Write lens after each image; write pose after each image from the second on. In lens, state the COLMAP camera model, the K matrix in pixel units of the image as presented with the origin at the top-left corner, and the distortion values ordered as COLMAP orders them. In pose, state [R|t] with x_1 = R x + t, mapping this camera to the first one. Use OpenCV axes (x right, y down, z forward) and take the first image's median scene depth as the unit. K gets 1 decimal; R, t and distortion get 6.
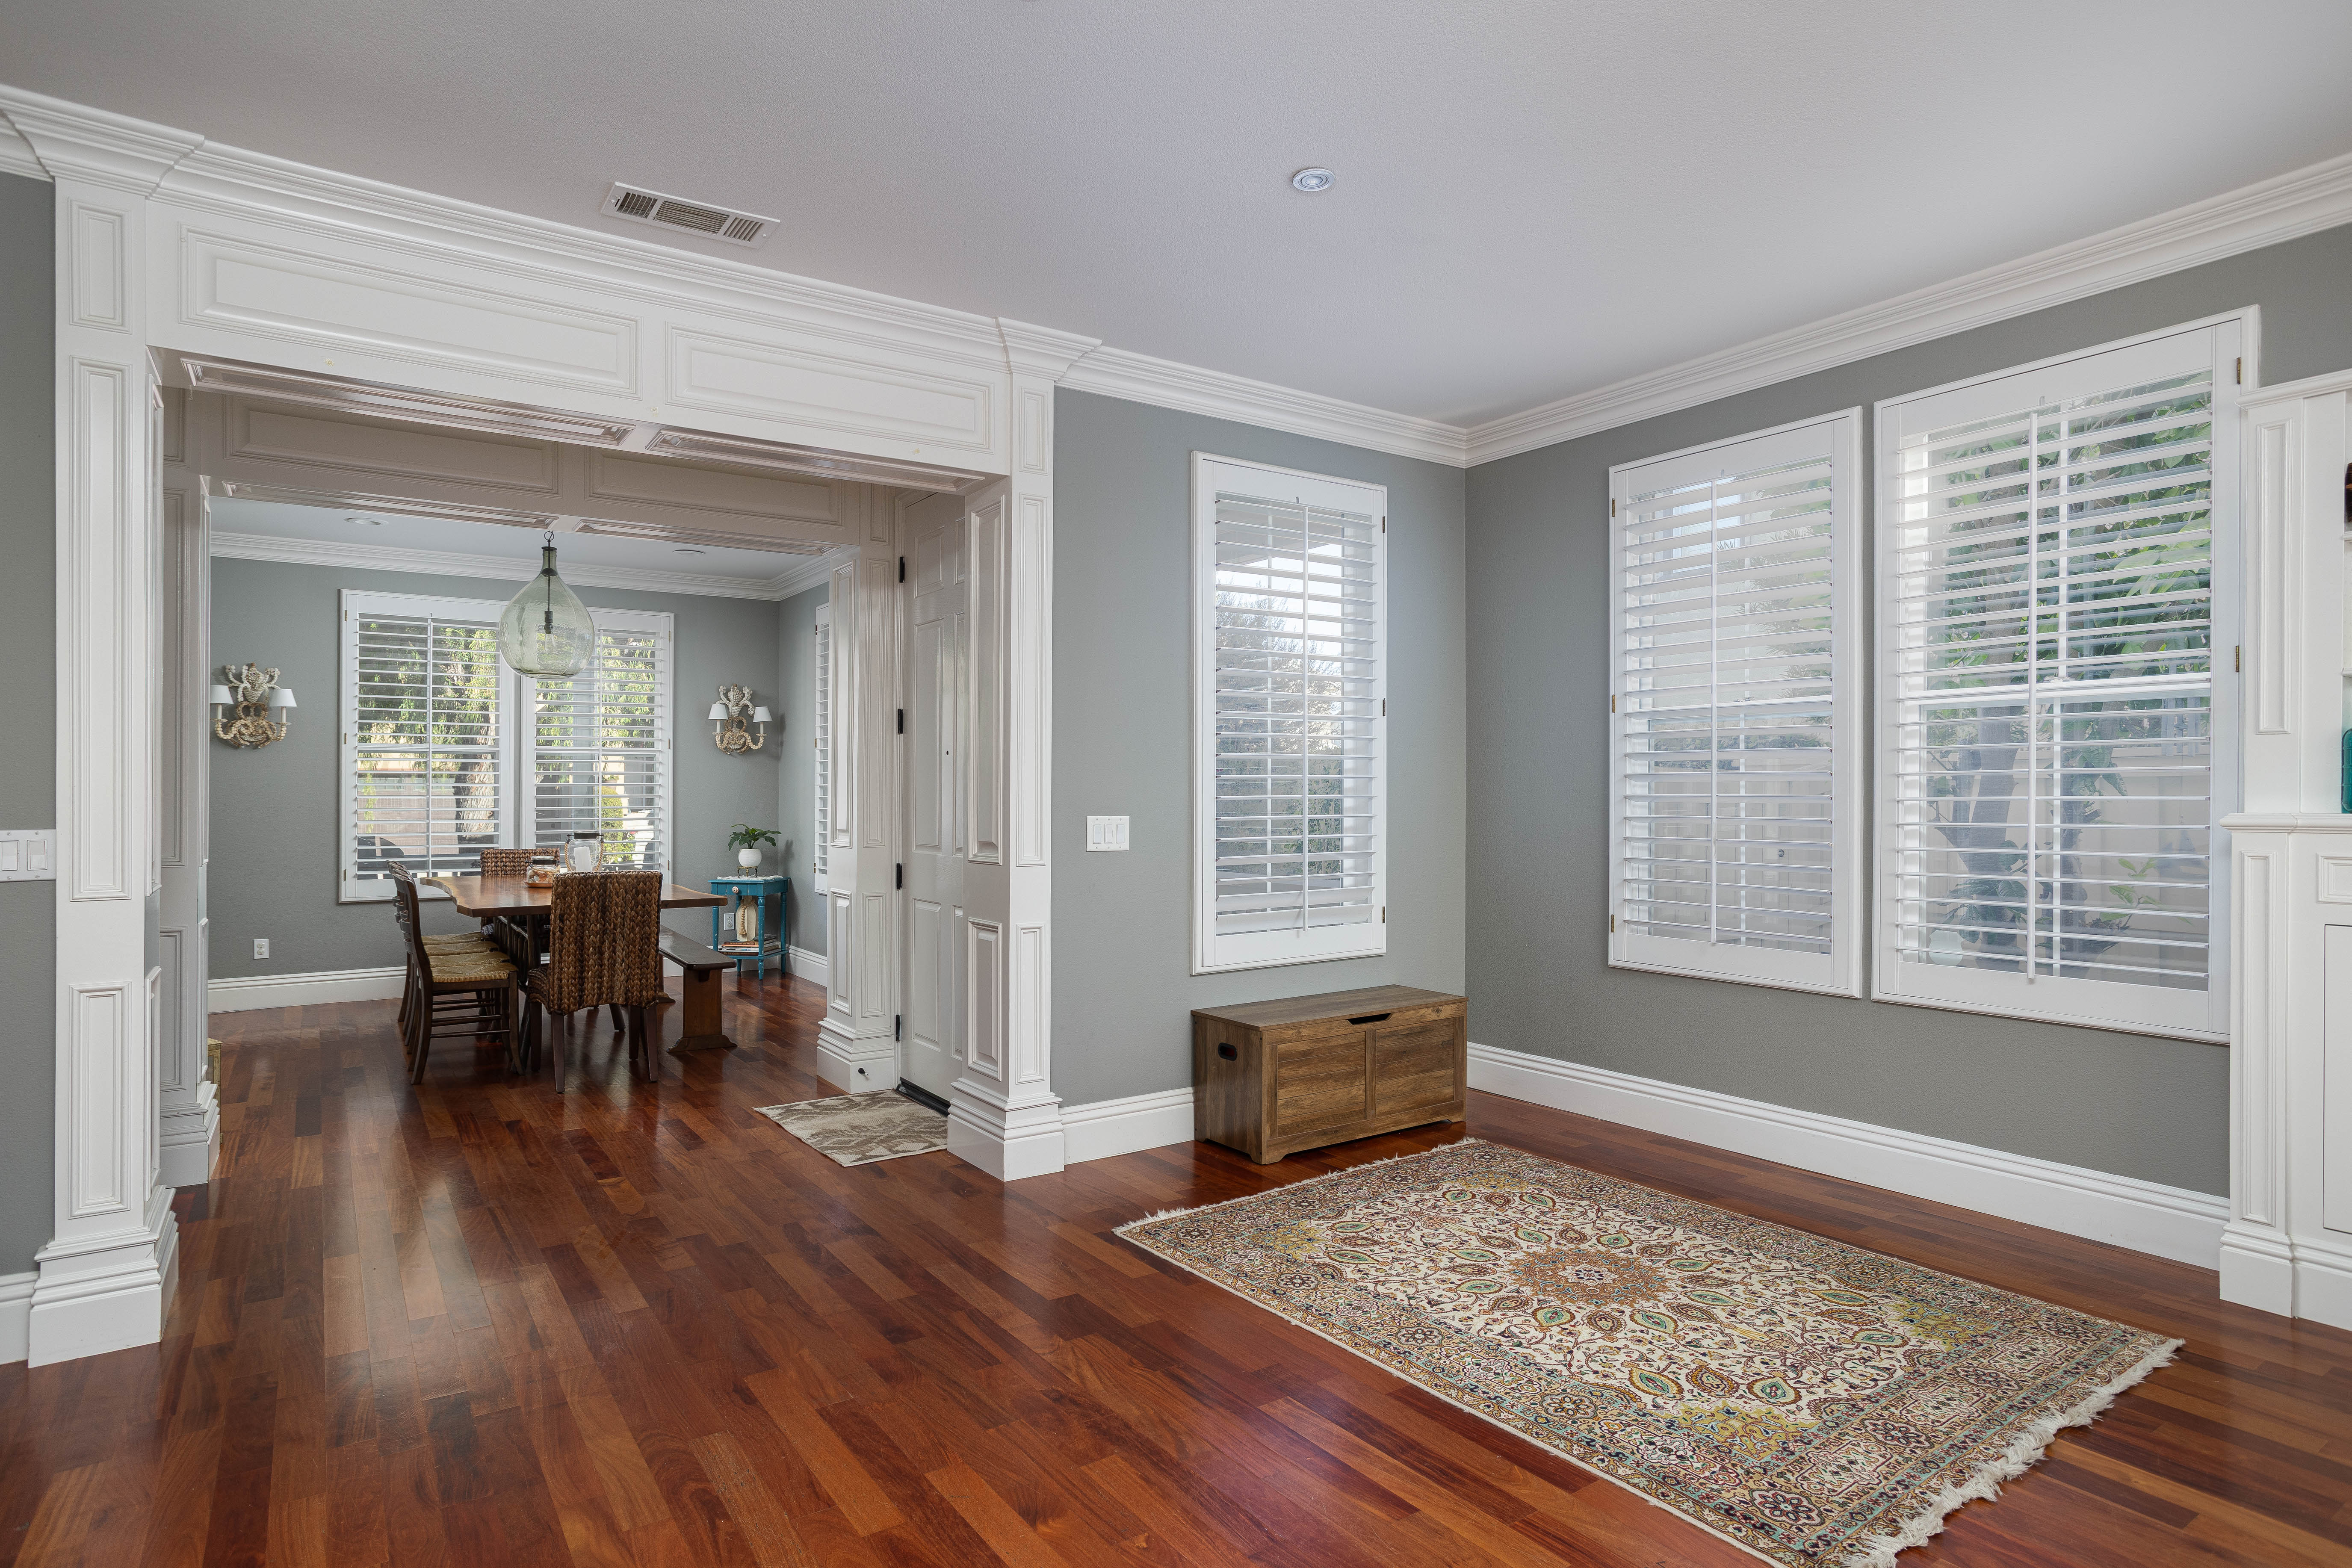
lens RADIAL K [[1266.4, 0, 1174.8], [0, 1266.4, 789.7], [0, 0, 1]] dist [-0.030704, 0.005441]
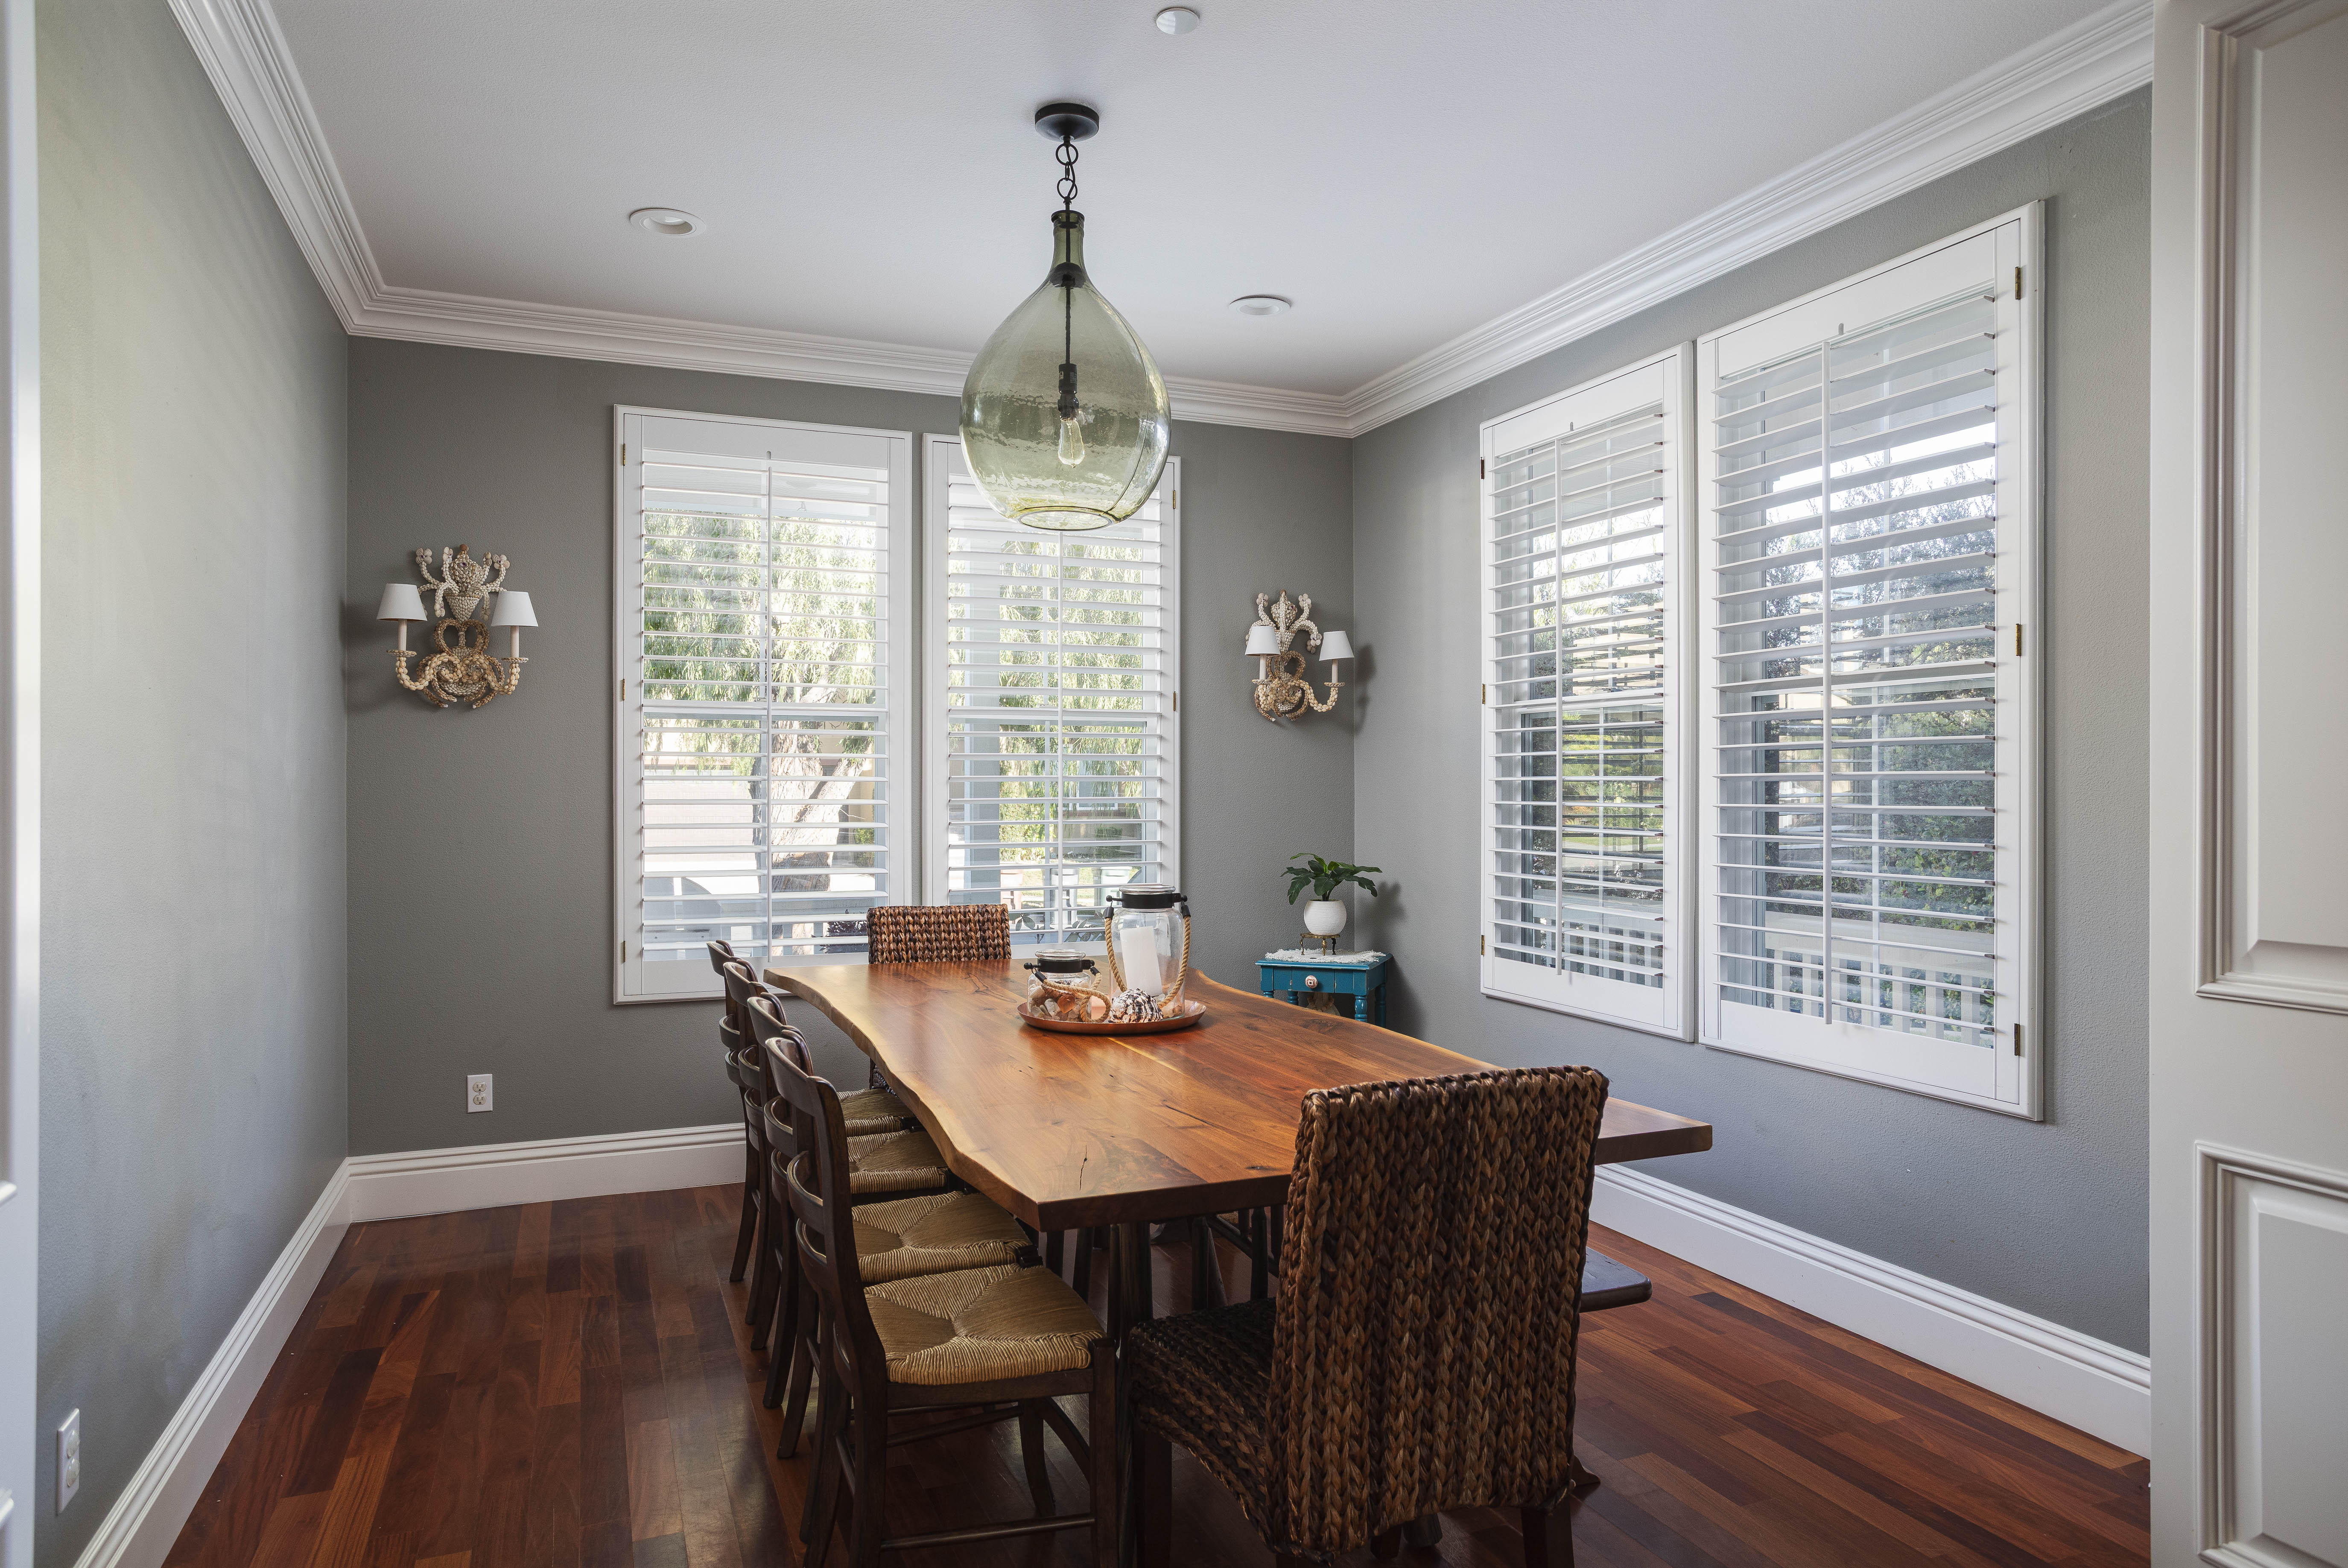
lens RADIAL K [[1404.4, 0, 1178.3], [0, 1404.4, 798.8], [0, 0, 1]] dist [-0.045459, -0.000714]
pose [[0.980067, 0.002846, -0.198648, -0.437845], [-0.000618, 0.999936, 0.011273, -0.003127], [0.198667, -0.010925, 0.980006, 0.649570]]
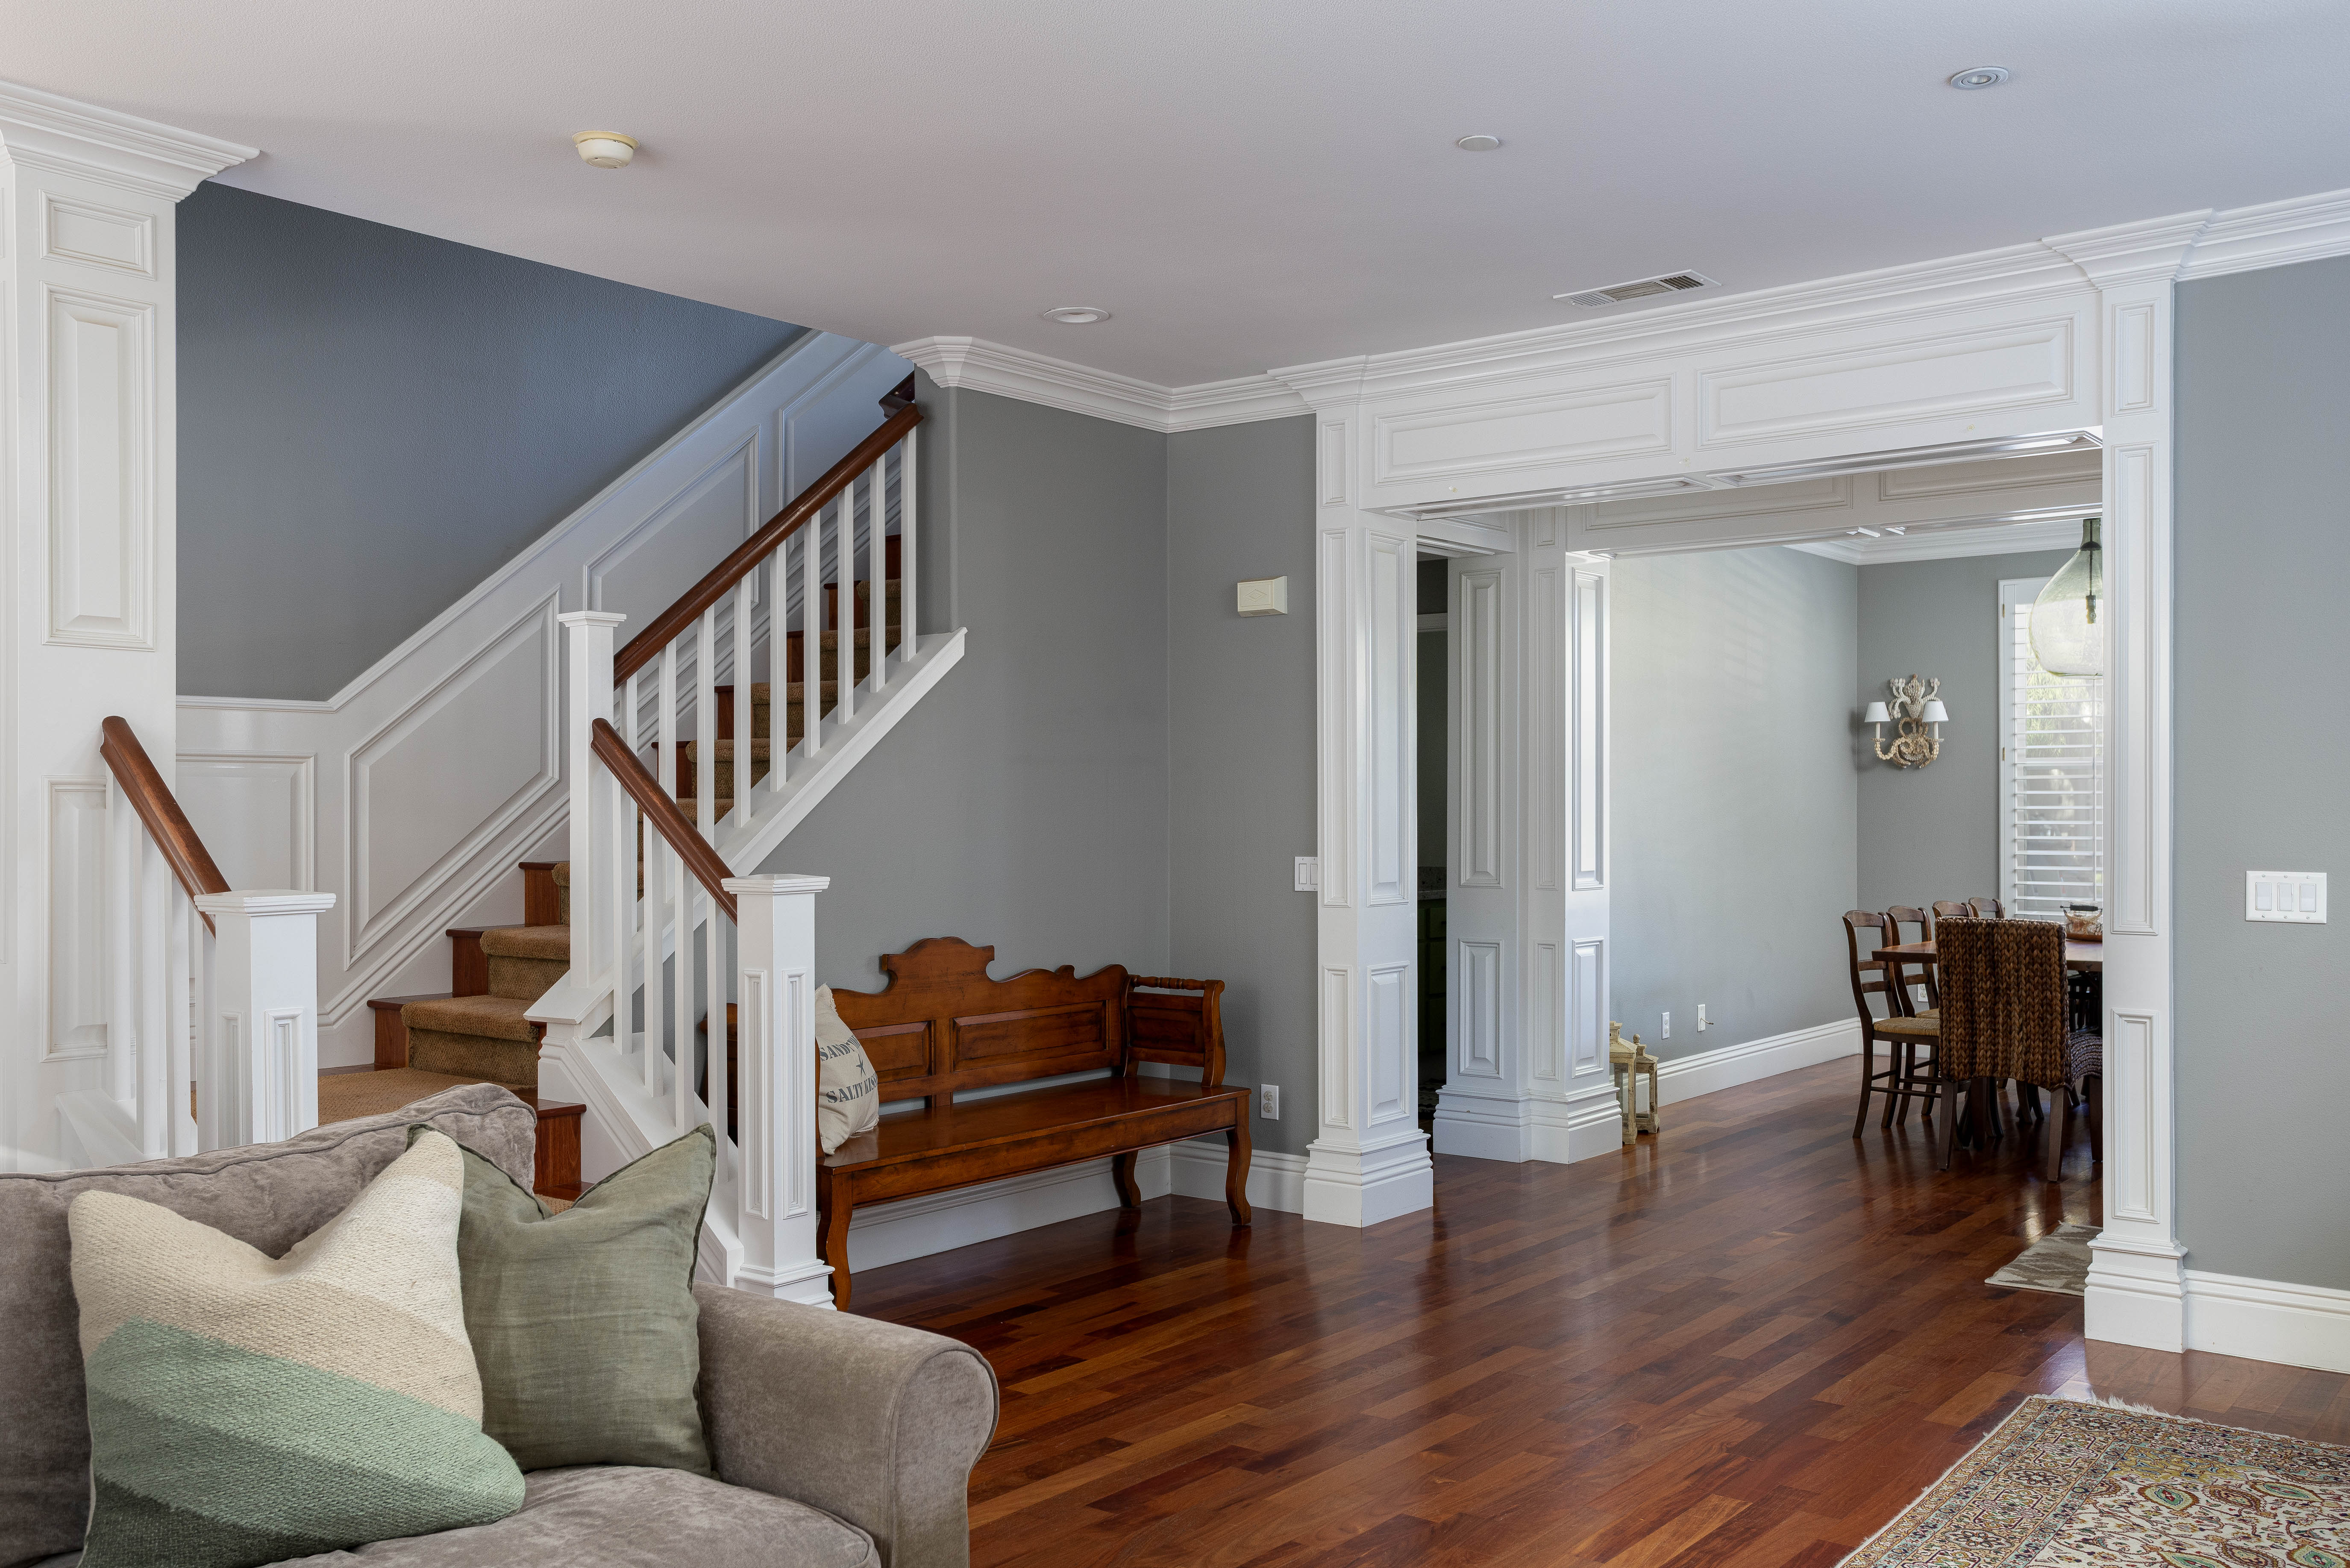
lens RADIAL K [[1995.5, 0, 1173.7], [0, 1995.5, 790.3], [0, 0, 1]] dist [0.011374, 0.014288]
pose [[0.294669, -0.006662, -0.955576, 0.649369], [0.005983, 0.999969, -0.005127, -0.017592], [0.955581, -0.004207, 0.294700, 0.075440]]
